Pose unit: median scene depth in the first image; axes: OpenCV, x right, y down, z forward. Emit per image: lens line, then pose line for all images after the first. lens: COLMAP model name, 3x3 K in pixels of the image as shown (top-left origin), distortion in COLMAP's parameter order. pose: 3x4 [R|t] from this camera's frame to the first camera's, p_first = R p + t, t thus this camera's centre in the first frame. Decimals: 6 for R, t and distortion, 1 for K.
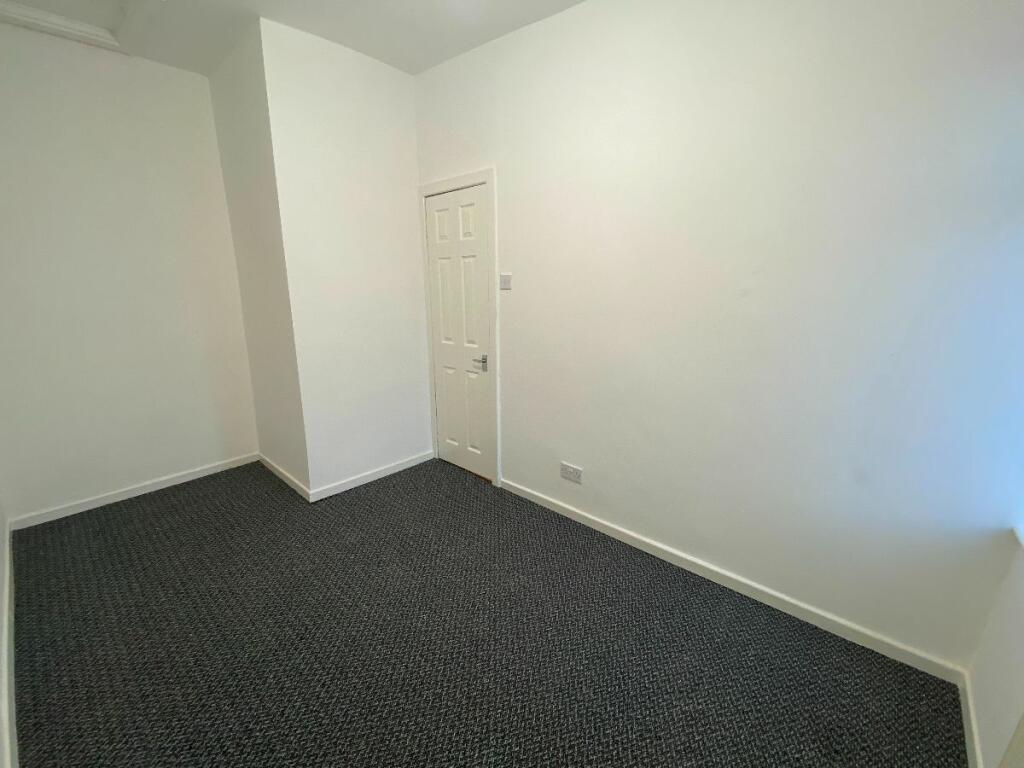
lens RADIAL K [[414.1, 0, 508.7], [0, 414.1, 379.6], [0, 0, 1]] dist [0.004001, -0.003739]
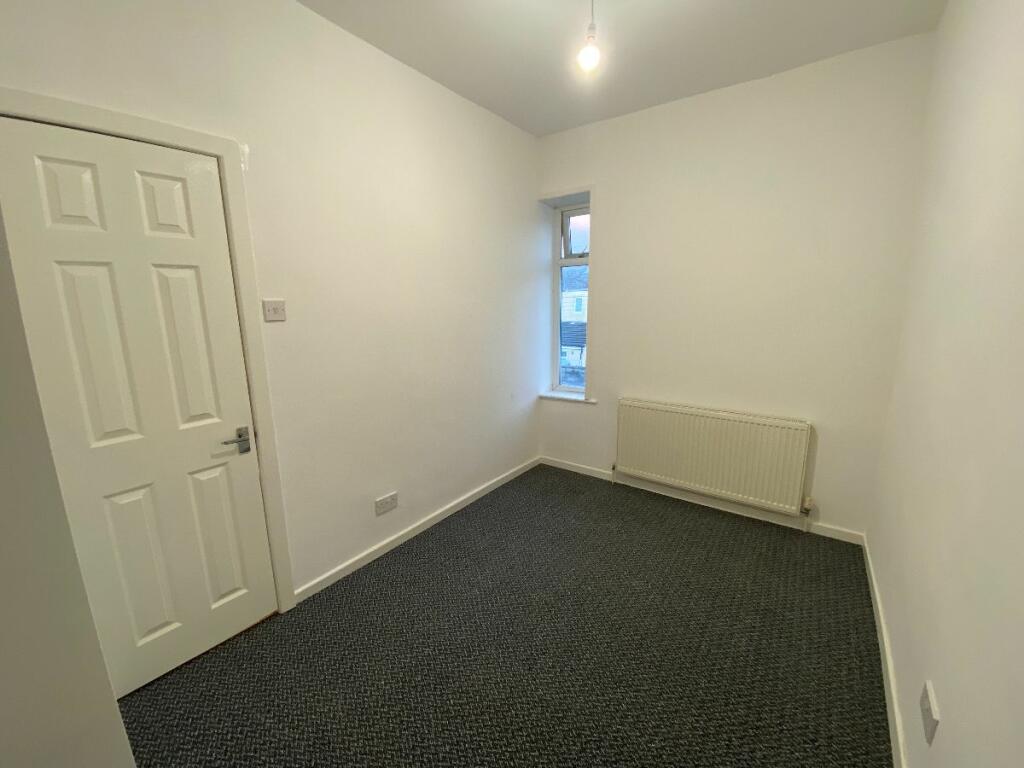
lens RADIAL K [[414.1, 0, 510.8], [0, 414.1, 384.8], [0, 0, 1]] dist [0.004001, -0.003739]
pose [[-0.077424, -0.194767, 0.977789, -0.703978], [0.249557, 0.945726, 0.208141, -0.152590], [-0.965260, 0.260129, -0.024617, 0.621022]]
